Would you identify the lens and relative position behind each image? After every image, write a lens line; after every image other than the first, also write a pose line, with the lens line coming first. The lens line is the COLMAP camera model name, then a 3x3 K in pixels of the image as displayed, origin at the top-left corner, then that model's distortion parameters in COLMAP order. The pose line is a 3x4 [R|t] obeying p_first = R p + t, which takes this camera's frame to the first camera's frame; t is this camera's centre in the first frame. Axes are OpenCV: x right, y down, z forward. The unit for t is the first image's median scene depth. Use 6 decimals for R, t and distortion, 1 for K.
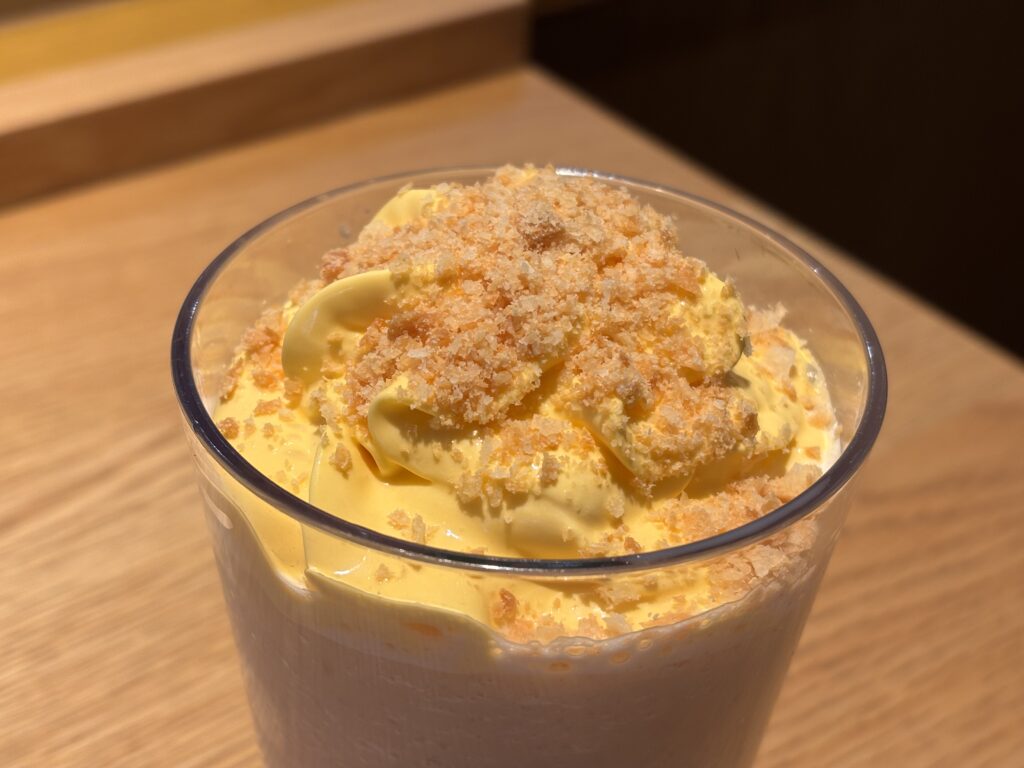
lens RADIAL K [[1484.4, 0, 512.0], [0, 1484.4, 384.0], [0, 0, 1]] dist [0.275140, -1.002595]
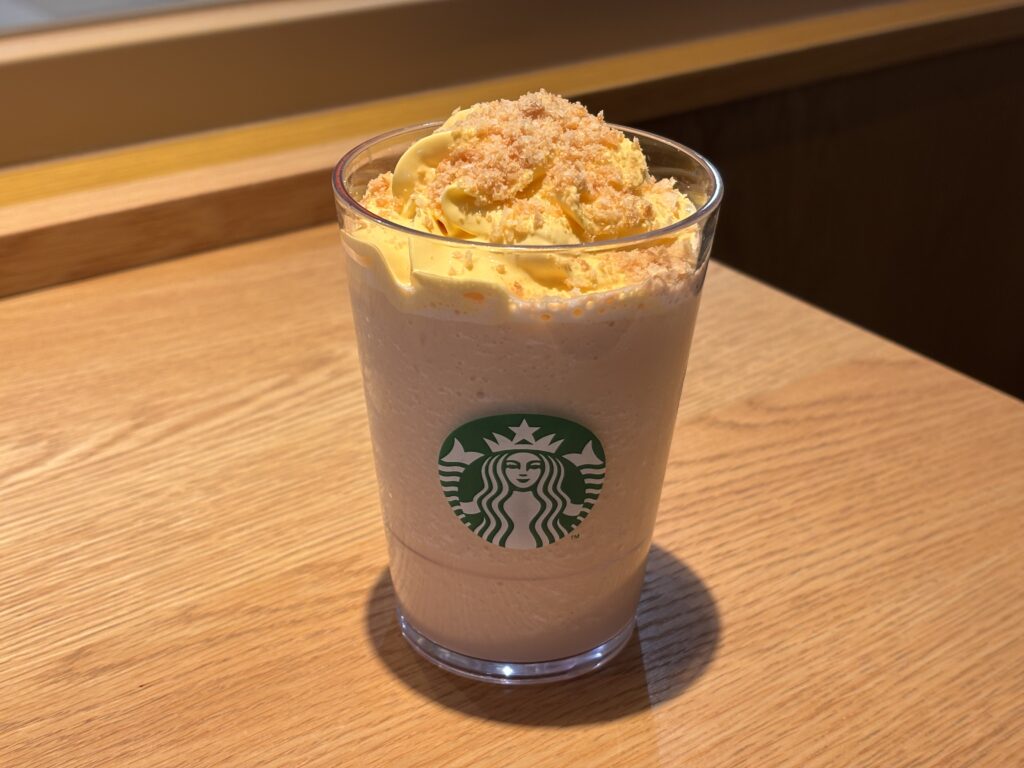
lens RADIAL K [[1484.4, 0, 512.0], [0, 1484.4, 384.0], [0, 0, 1]] dist [0.275140, -1.002595]
pose [[0.999667, -0.023948, -0.009585, 0.004612], [0.021947, 0.984895, -0.171758, 0.568611], [0.013554, 0.171491, 0.985092, -0.803204]]
